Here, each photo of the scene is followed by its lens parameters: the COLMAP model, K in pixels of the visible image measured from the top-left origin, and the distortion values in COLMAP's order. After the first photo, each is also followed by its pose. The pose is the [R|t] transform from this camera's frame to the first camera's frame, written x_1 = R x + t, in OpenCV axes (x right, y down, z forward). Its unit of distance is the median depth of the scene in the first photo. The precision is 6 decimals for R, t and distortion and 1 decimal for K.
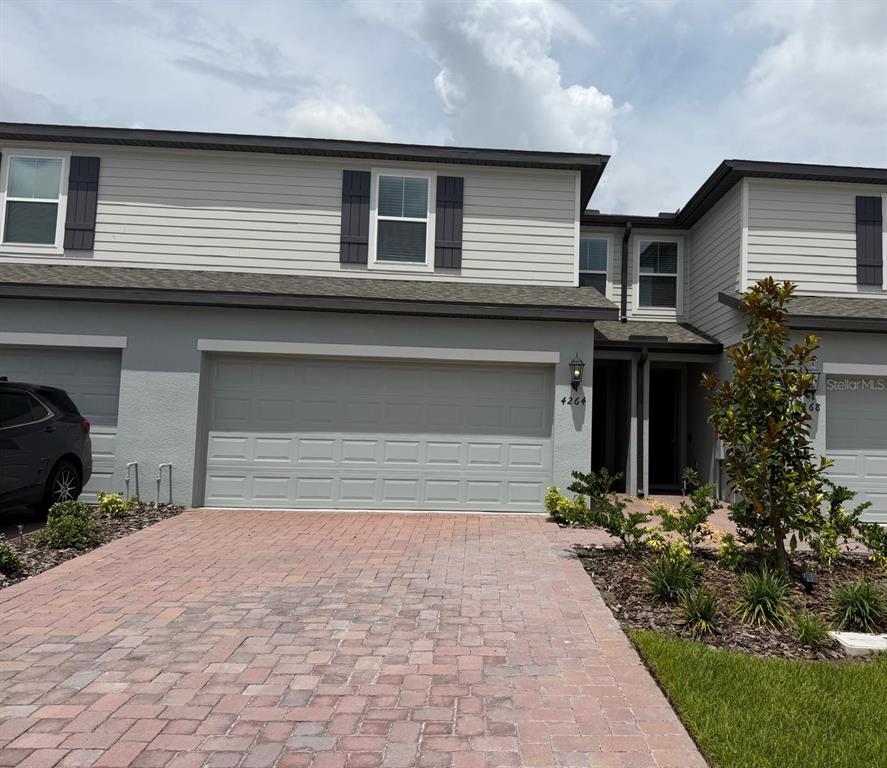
lens RADIAL K [[700.0, 0, 443.5], [0, 700.0, 384.0], [0, 0, 1]] dist [0.100859, -0.150939]
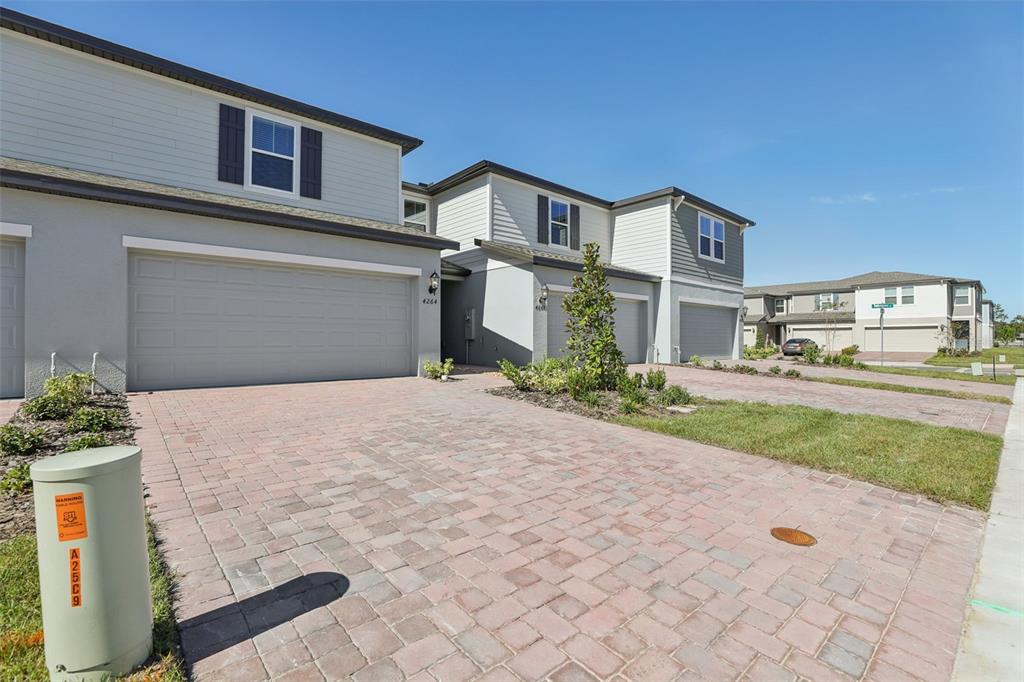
lens RADIAL K [[466.6, 0, 514.0], [0, 466.6, 335.9], [0, 0, 1]] dist [-0.030489, 0.000792]
pose [[0.784614, -0.024328, 0.619507, -0.311836], [-0.029395, 0.996646, 0.076369, 0.016993], [-0.619287, -0.078131, 0.781268, 0.088879]]
